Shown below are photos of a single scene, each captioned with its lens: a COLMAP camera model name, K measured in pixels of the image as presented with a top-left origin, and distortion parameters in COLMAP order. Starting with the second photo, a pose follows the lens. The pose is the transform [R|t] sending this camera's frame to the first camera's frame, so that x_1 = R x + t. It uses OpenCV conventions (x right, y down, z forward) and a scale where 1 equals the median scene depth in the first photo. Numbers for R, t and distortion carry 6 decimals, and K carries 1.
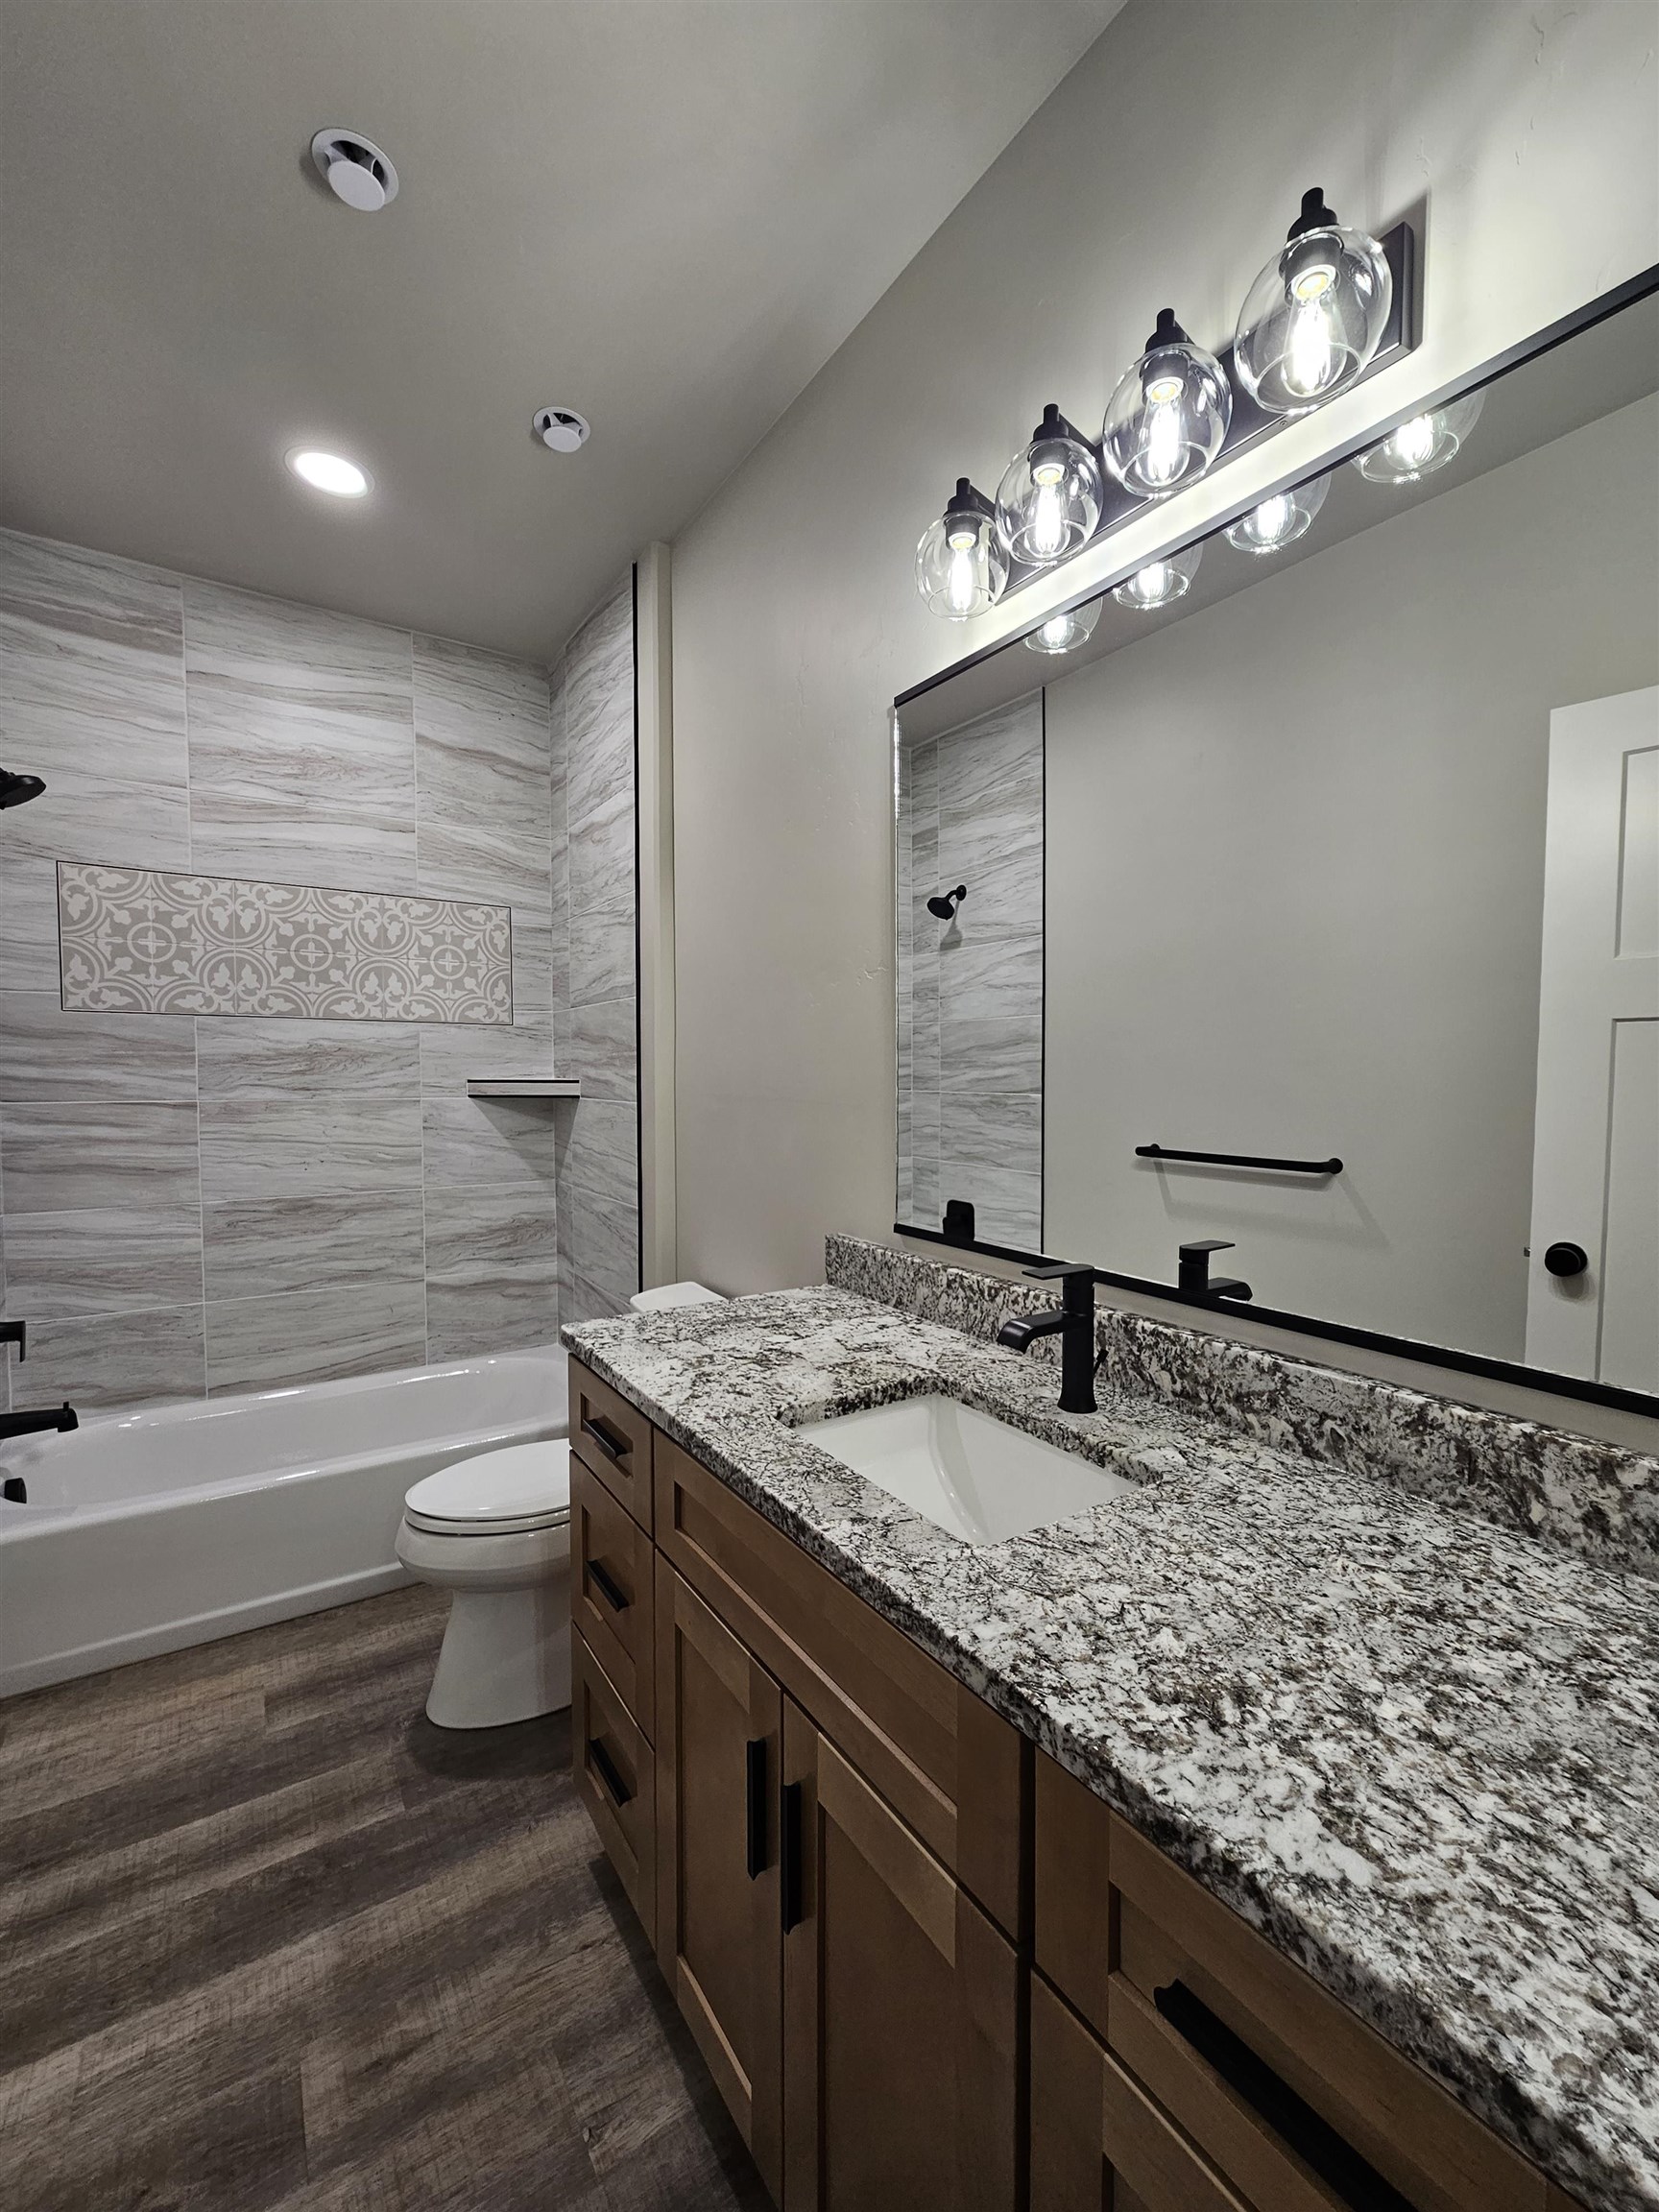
lens RADIAL K [[908.2, 0, 843.6], [0, 908.2, 1114.3], [0, 0, 1]] dist [-0.004849, 0.002011]
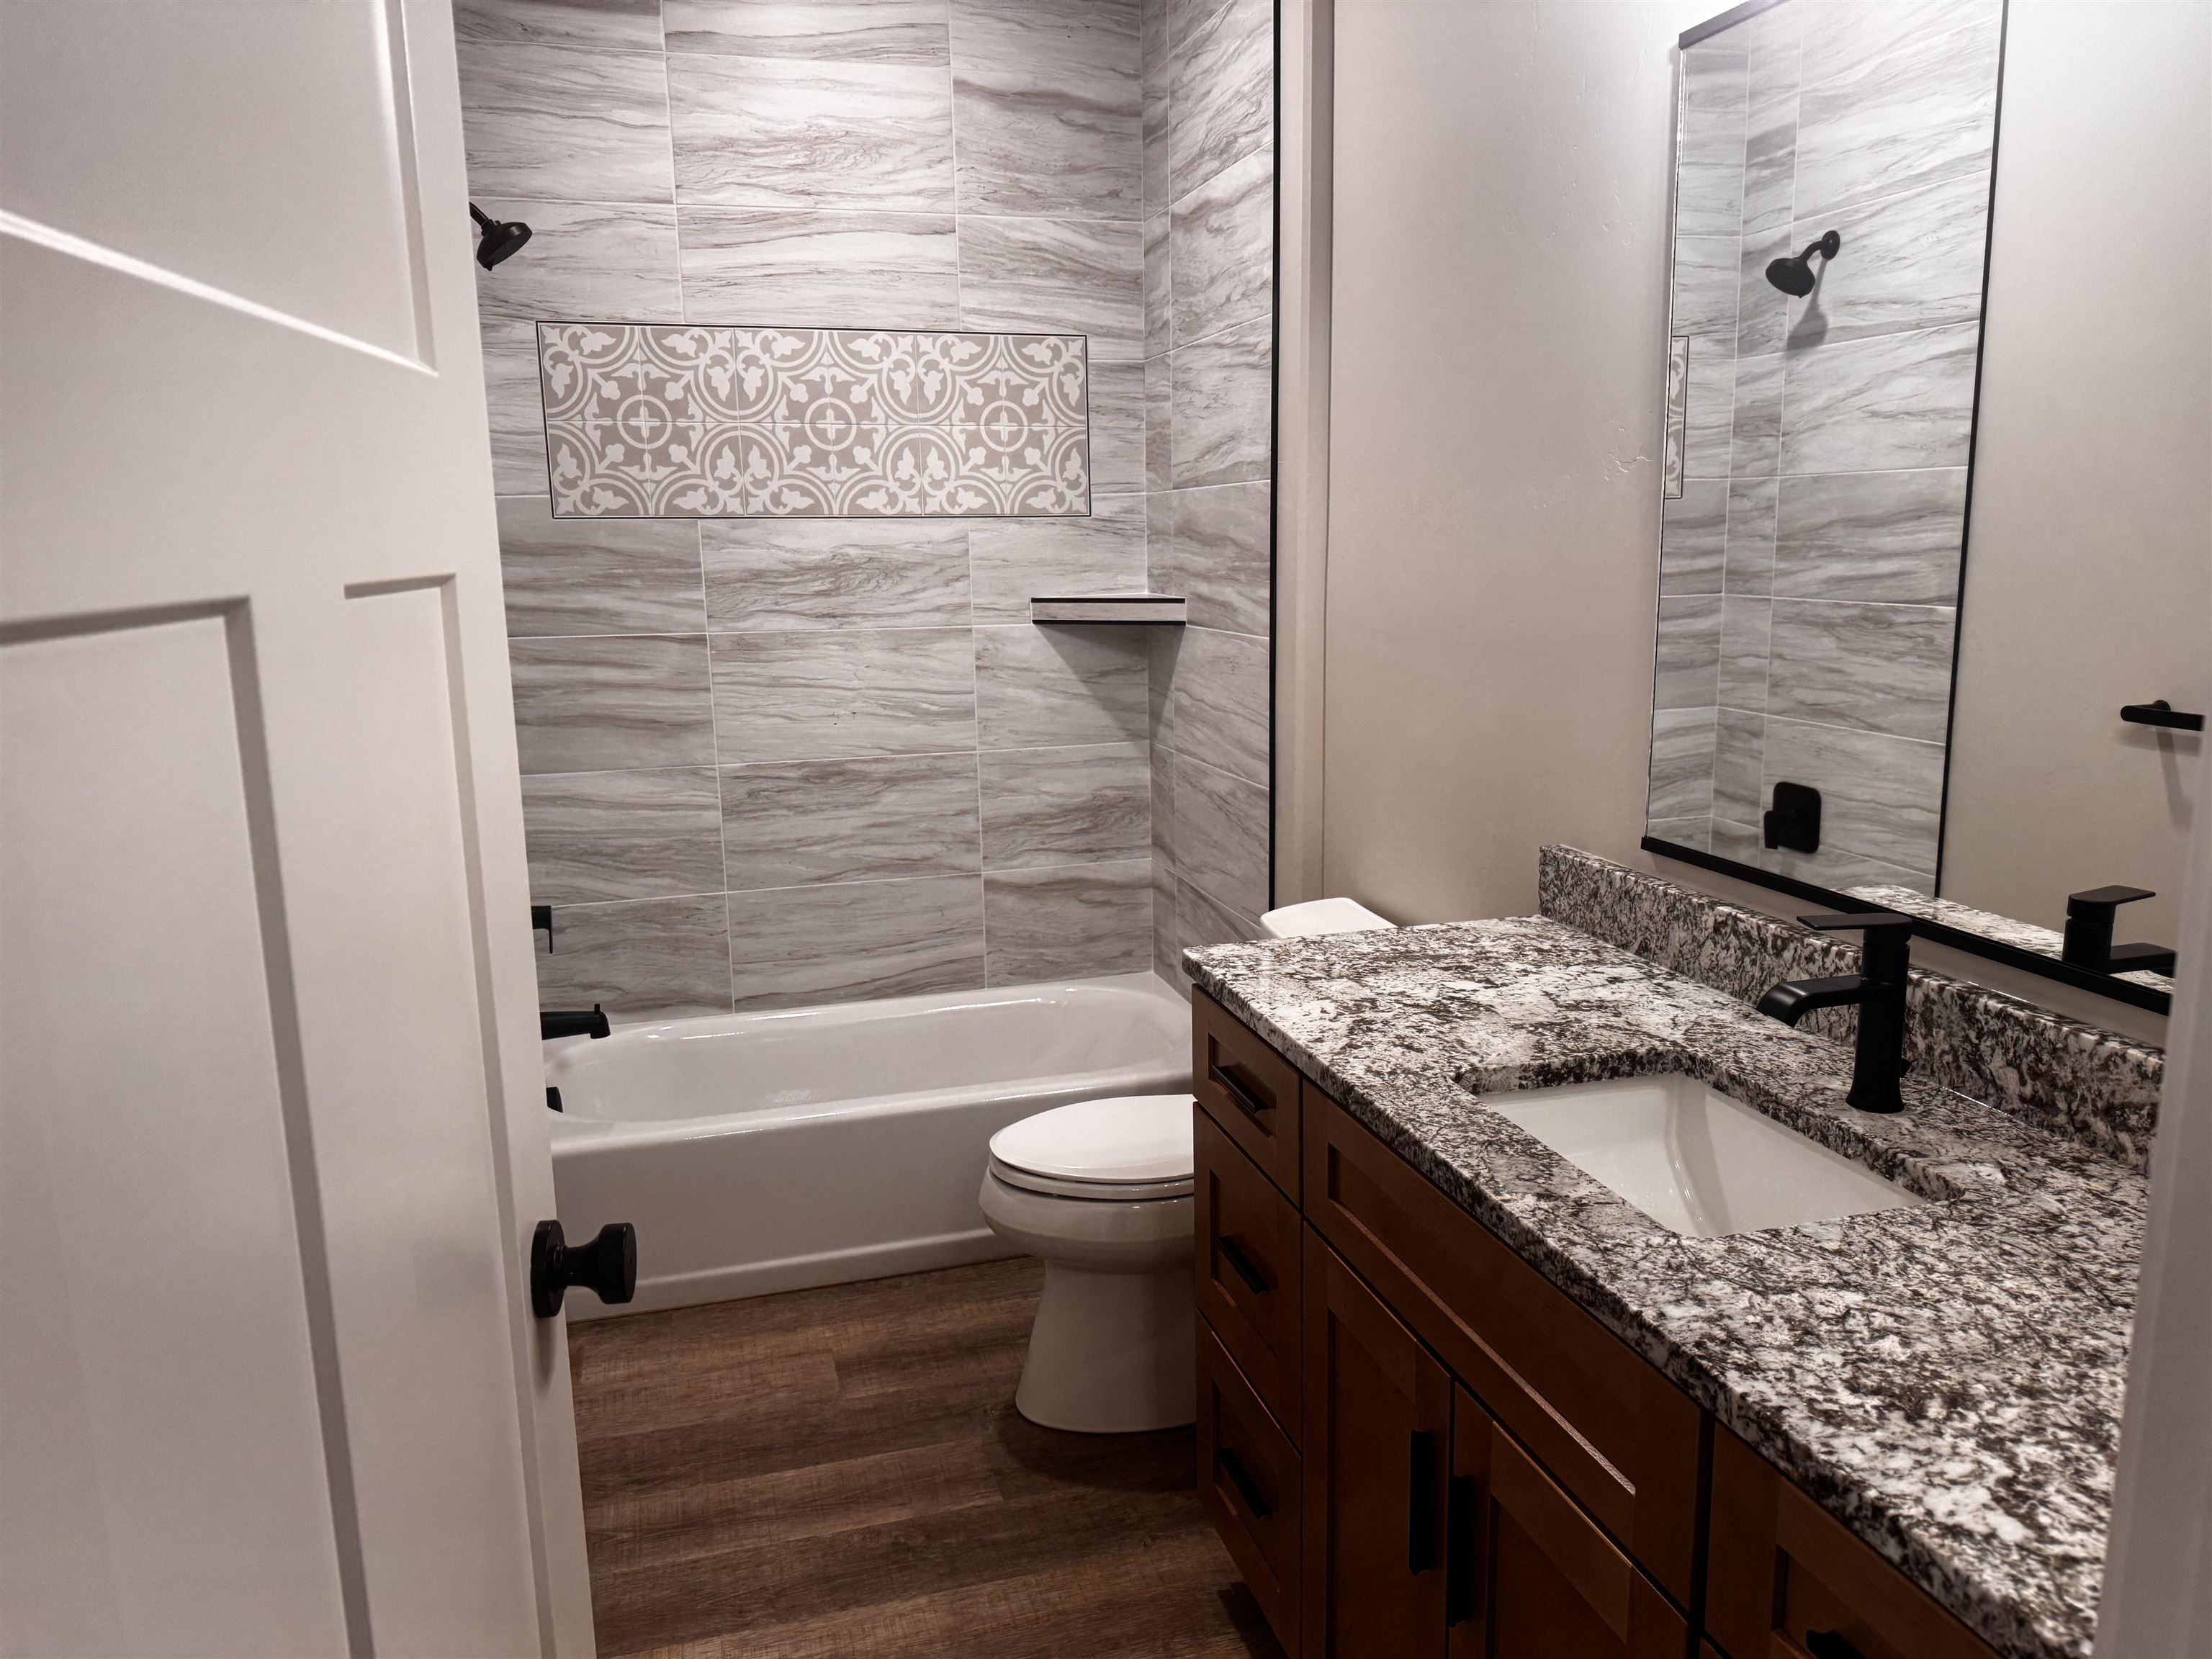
lens RADIAL K [[1564.8, 0, 1120.7], [0, 1564.8, 838.9], [0, 0, 1]] dist [0.140414, -0.209288]
pose [[0.954360, 0.040651, -0.295880, 0.023188], [0.004873, 0.988442, 0.151520, -0.043568], [0.298620, -0.146047, 0.943131, -0.180727]]
